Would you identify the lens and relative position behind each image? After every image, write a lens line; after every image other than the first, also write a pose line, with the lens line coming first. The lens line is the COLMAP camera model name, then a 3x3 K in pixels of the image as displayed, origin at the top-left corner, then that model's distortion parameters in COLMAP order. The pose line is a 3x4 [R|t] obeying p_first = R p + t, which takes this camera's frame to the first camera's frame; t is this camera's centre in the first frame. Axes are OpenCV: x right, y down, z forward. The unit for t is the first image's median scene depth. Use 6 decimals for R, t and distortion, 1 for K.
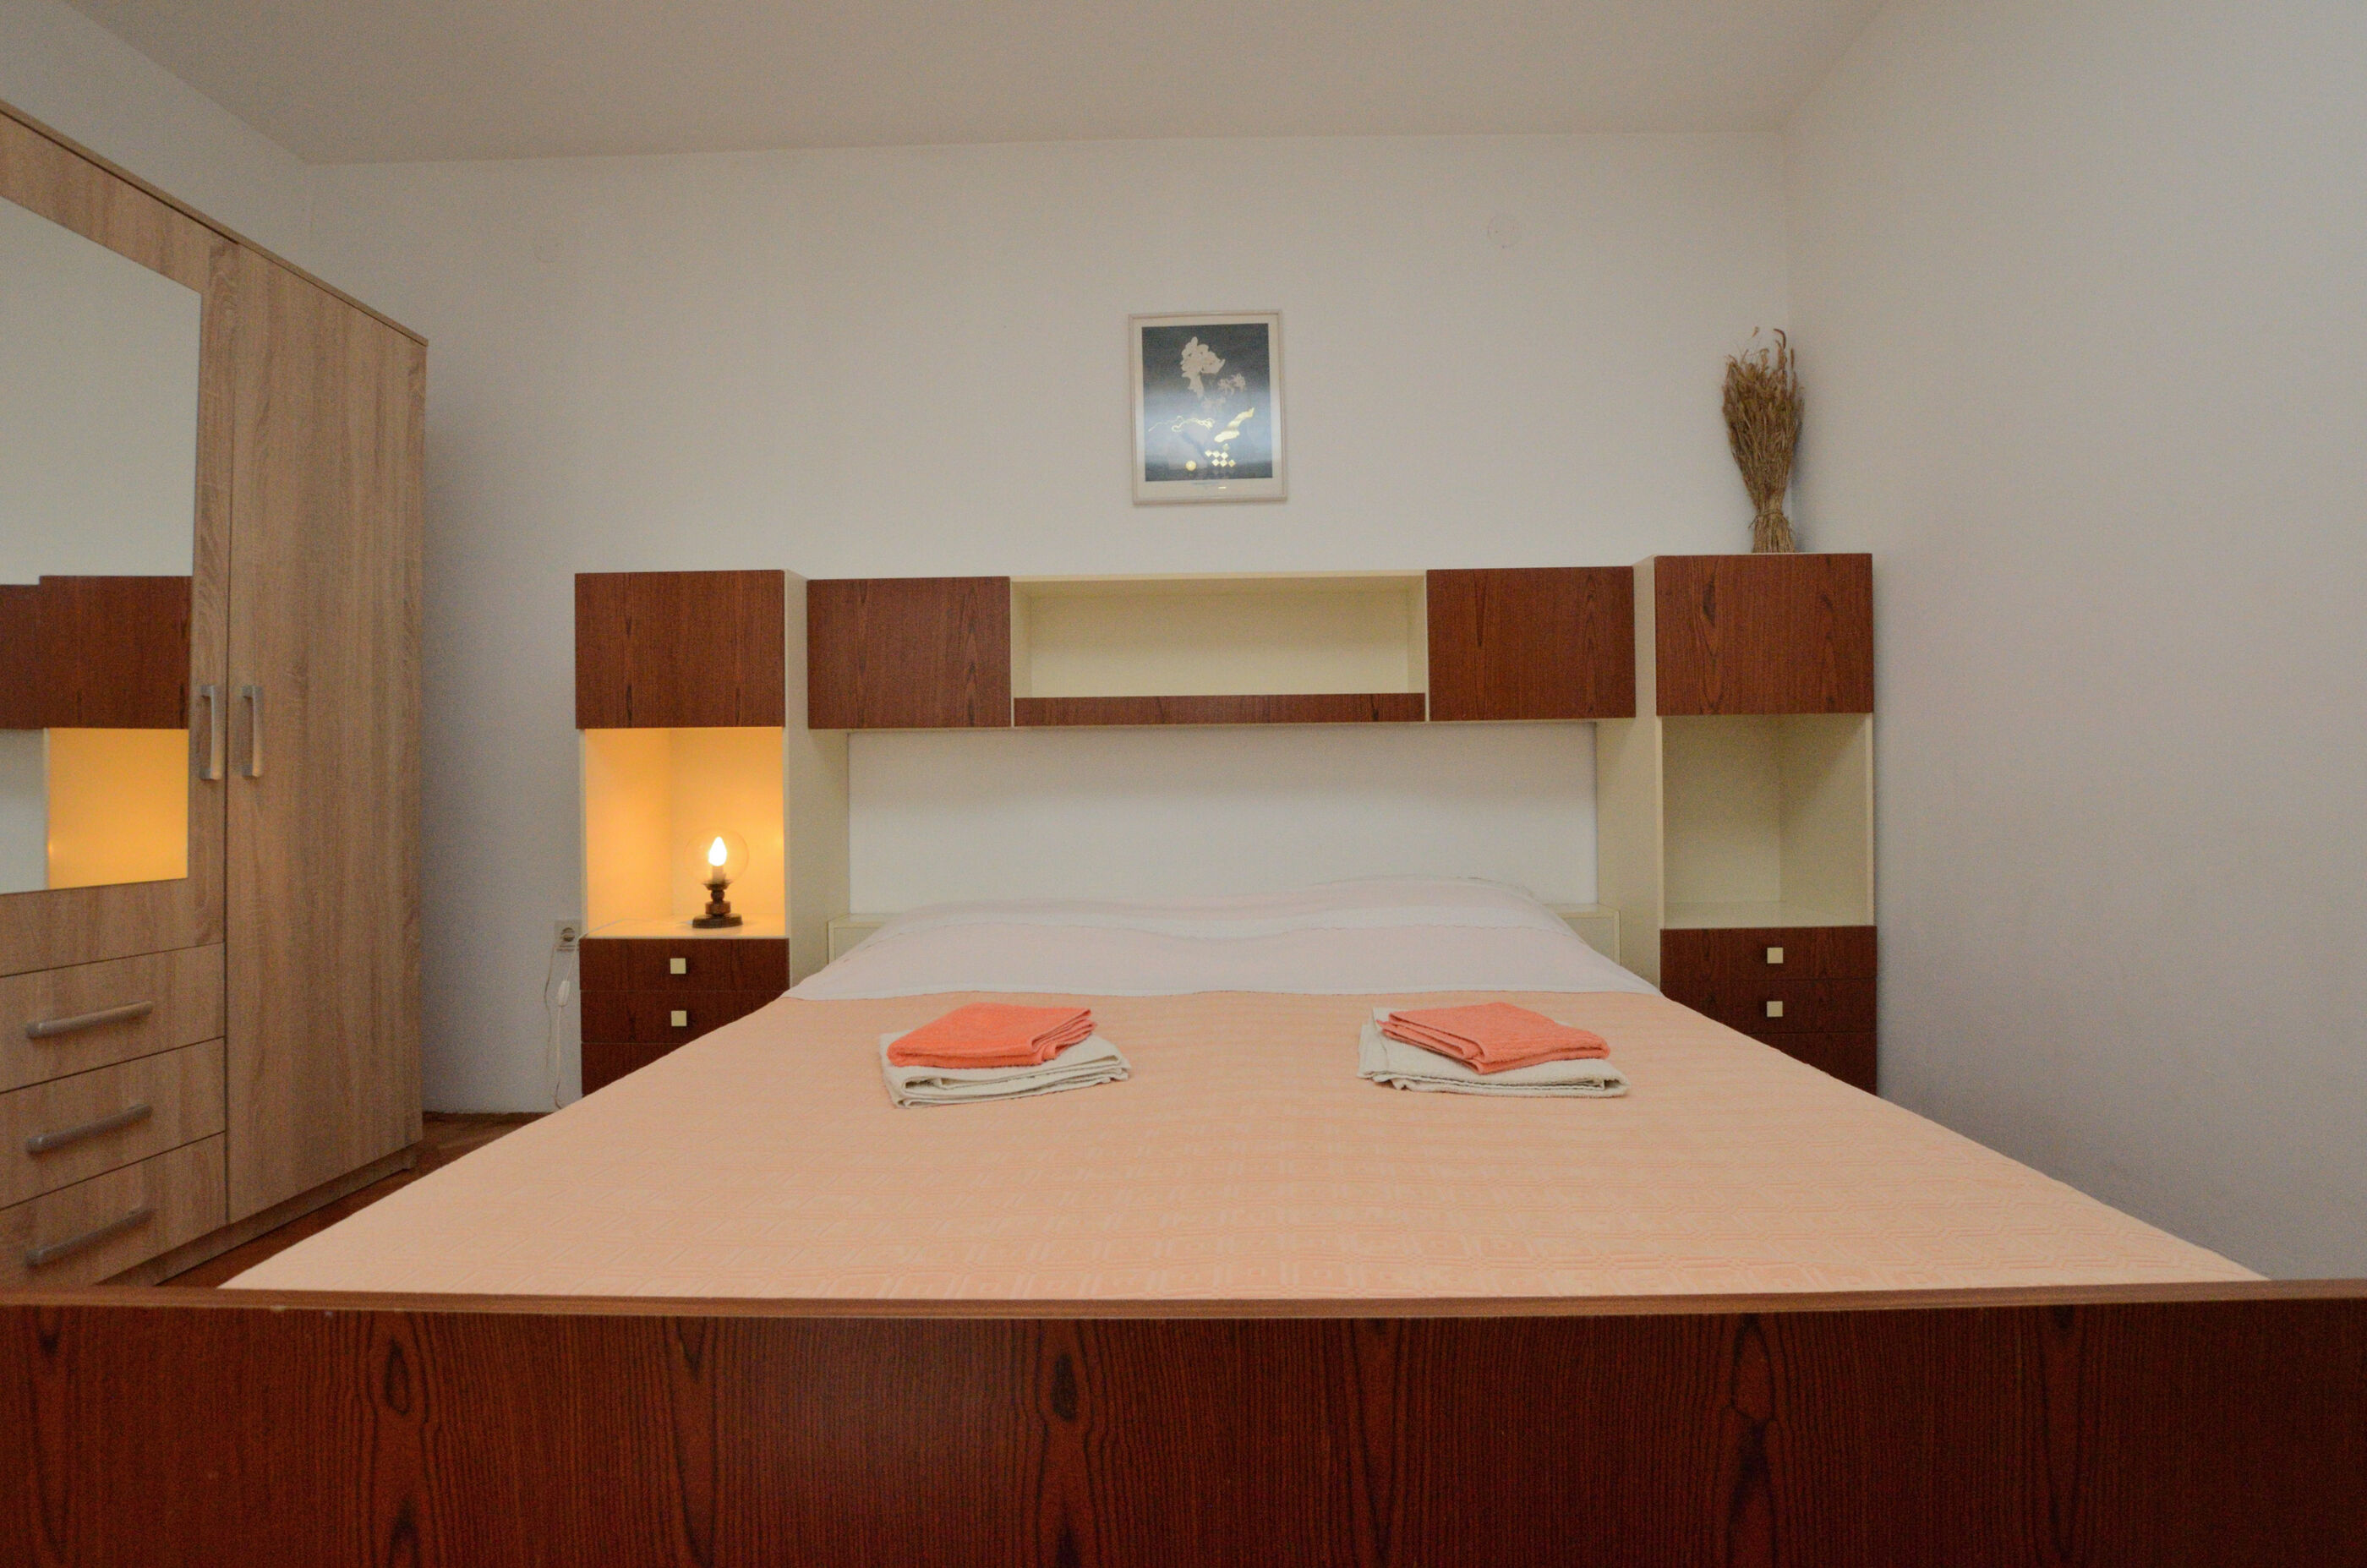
lens RADIAL K [[1045.3, 0, 1201.0], [0, 1045.3, 771.8], [0, 0, 1]] dist [-0.033737, 0.005129]
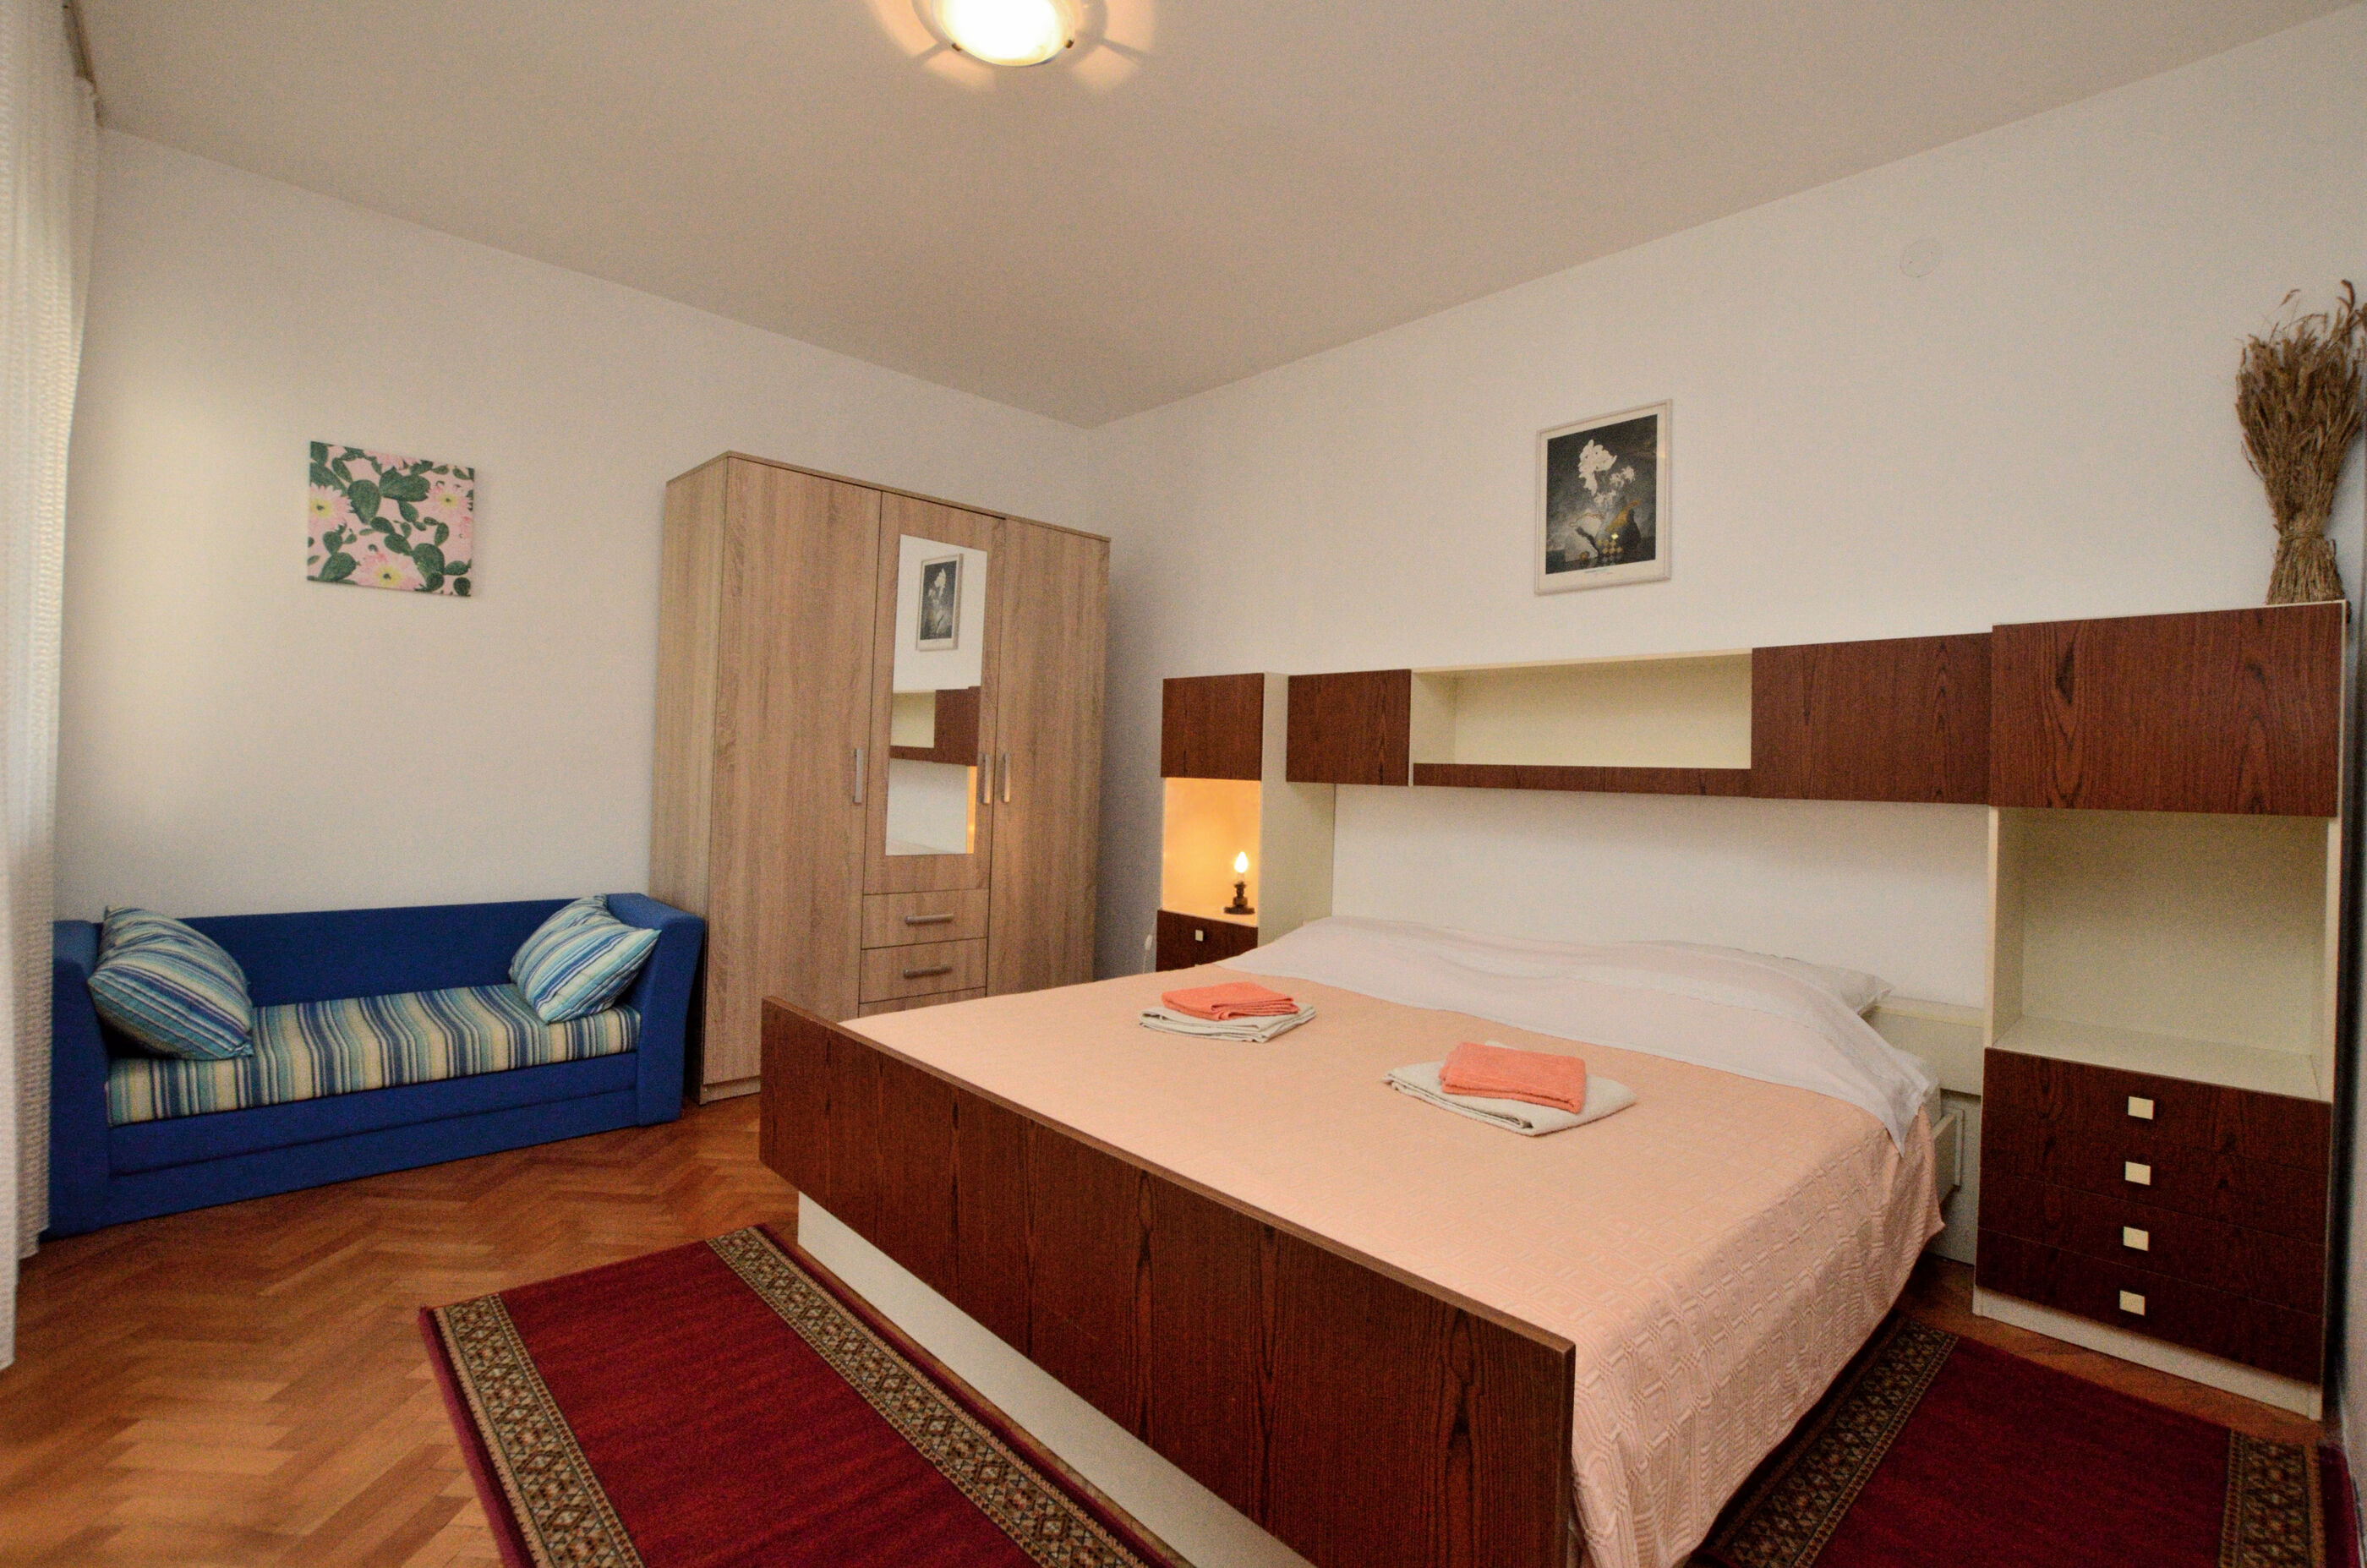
lens RADIAL K [[1045.3, 0, 1202.0], [0, 1045.3, 769.3], [0, 0, 1]] dist [-0.033737, 0.005129]
pose [[0.707774, 0.028919, -0.705847, 0.551635], [-0.032351, 0.999440, 0.008508, -0.067338], [0.705698, 0.016813, 0.708313, -0.087056]]
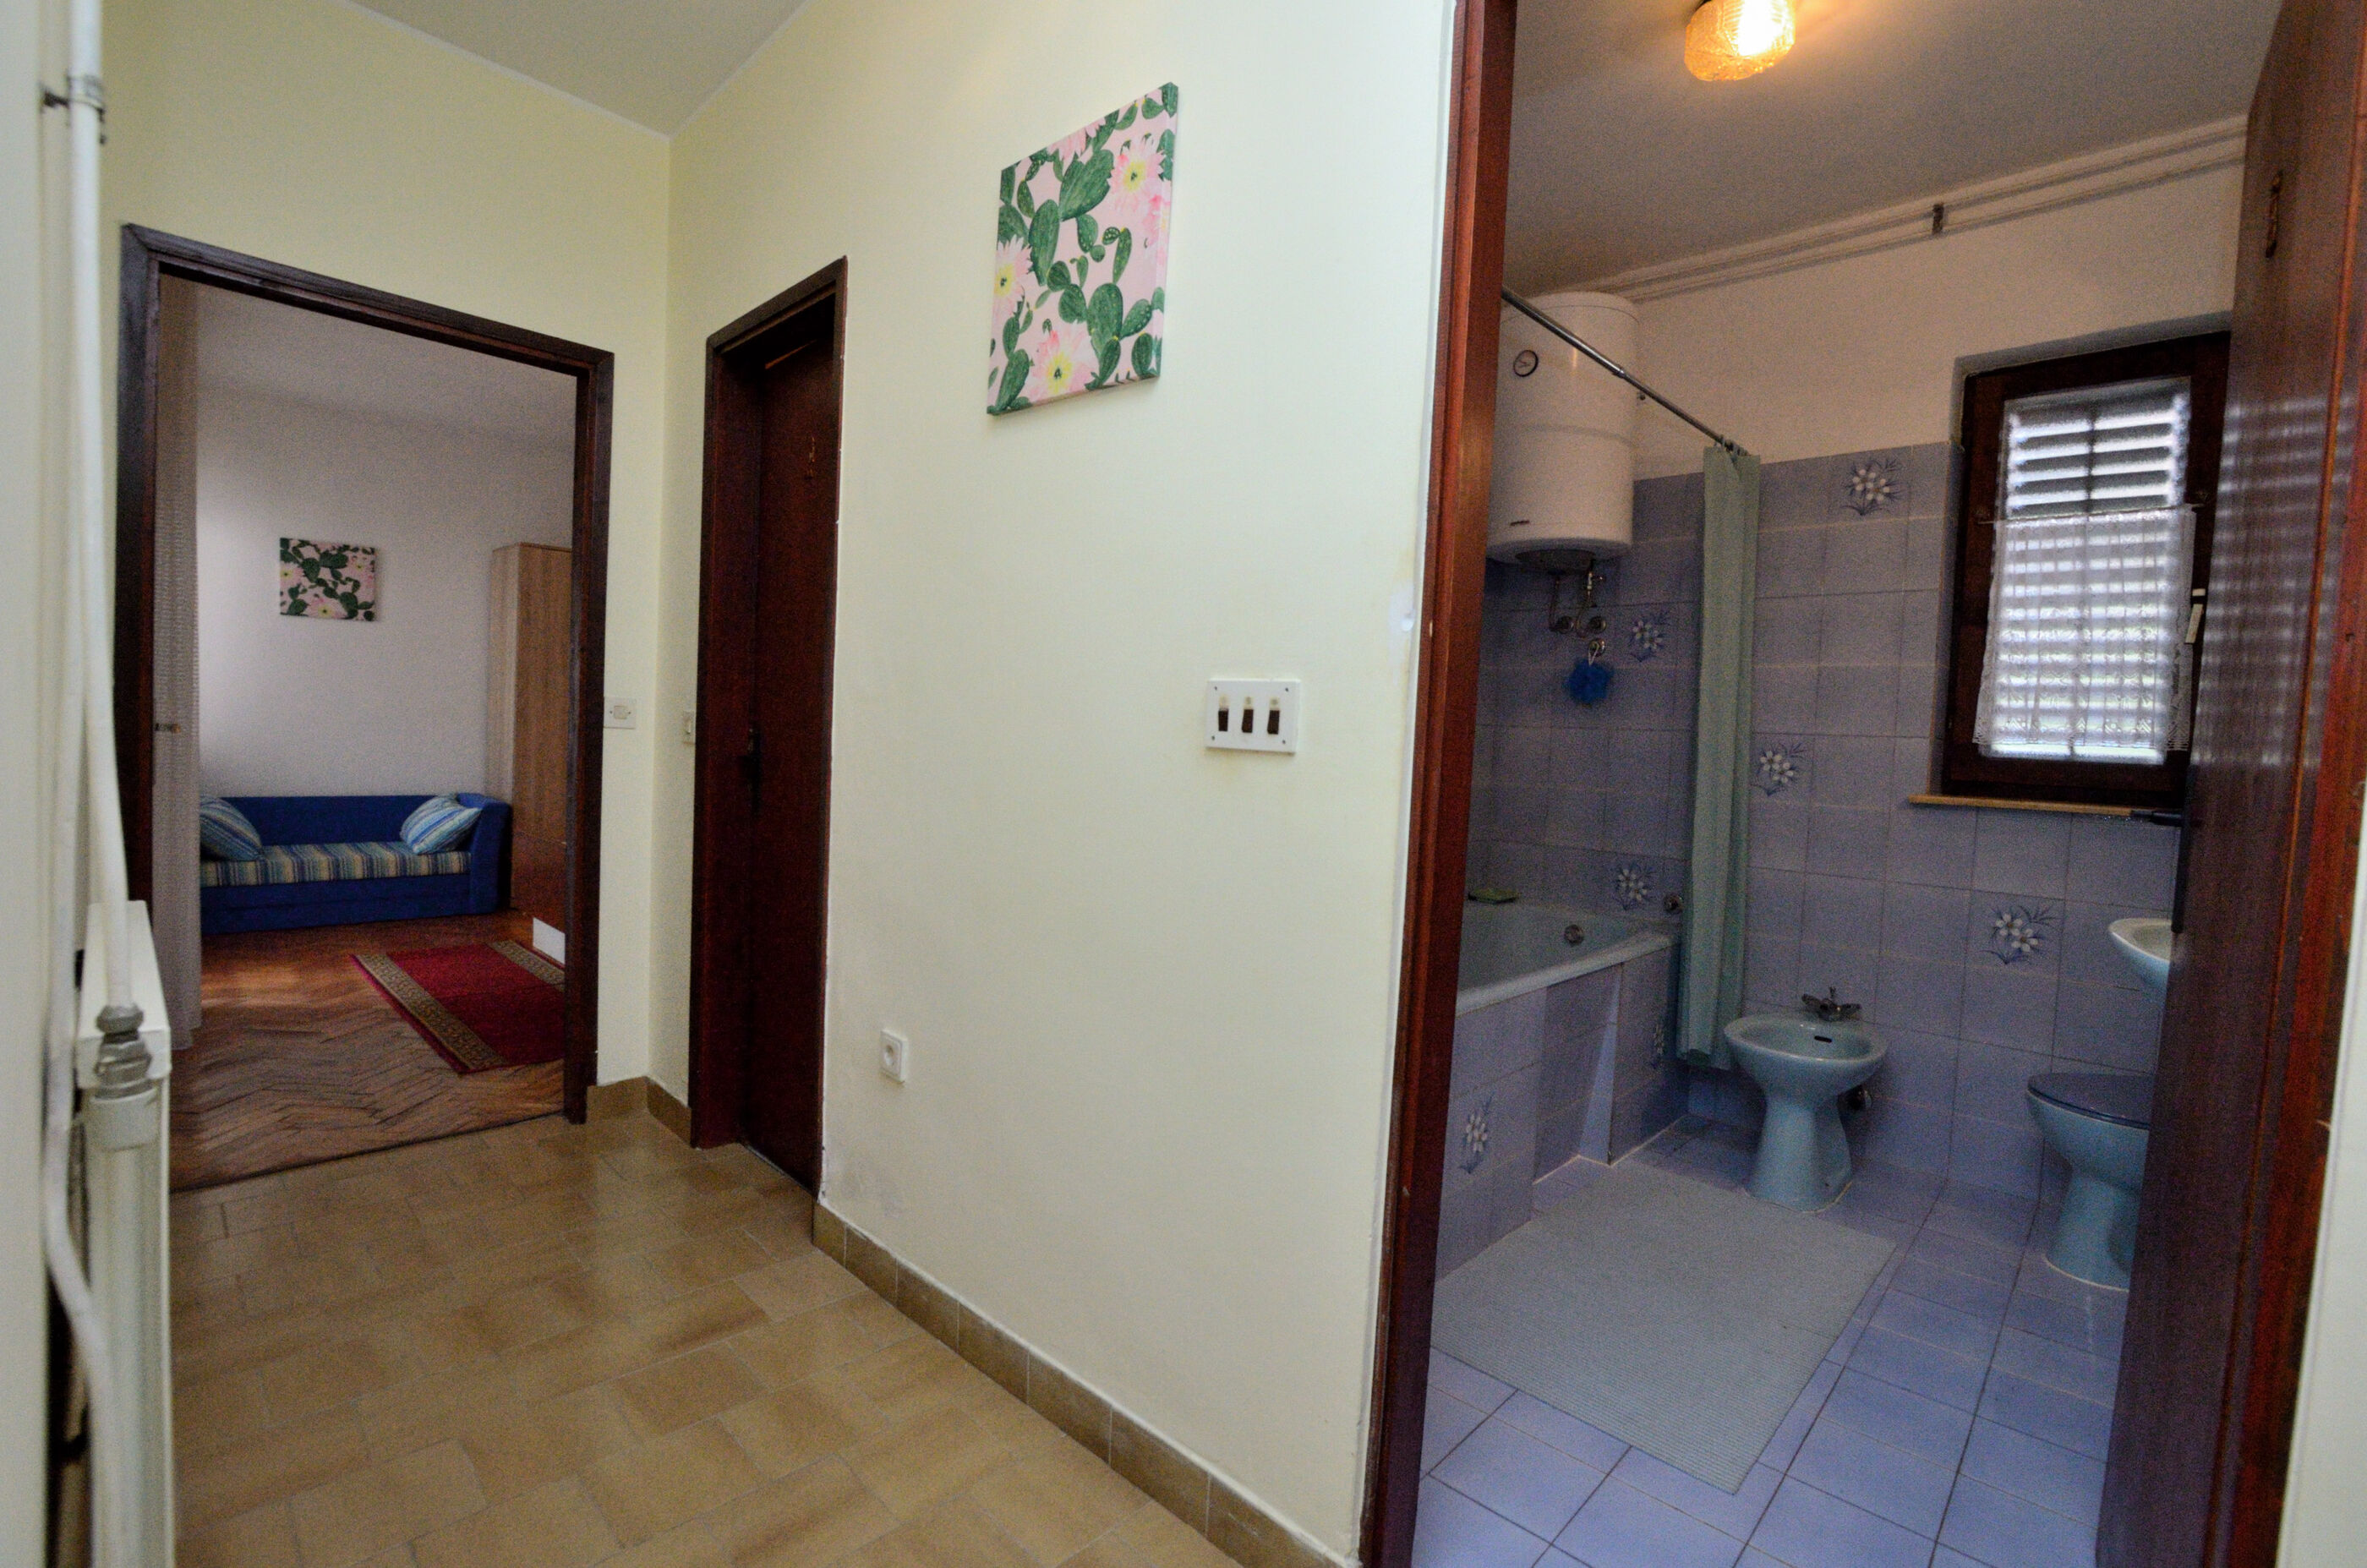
lens RADIAL K [[1045.3, 0, 1191.7], [0, 1045.3, 779.9], [0, 0, 1]] dist [-0.033737, 0.005129]
pose [[0.731941, 0.072922, -0.677455, 1.696010], [-0.047656, 0.997301, 0.055862, -0.102786], [0.679699, -0.008603, 0.733440, -0.236919]]
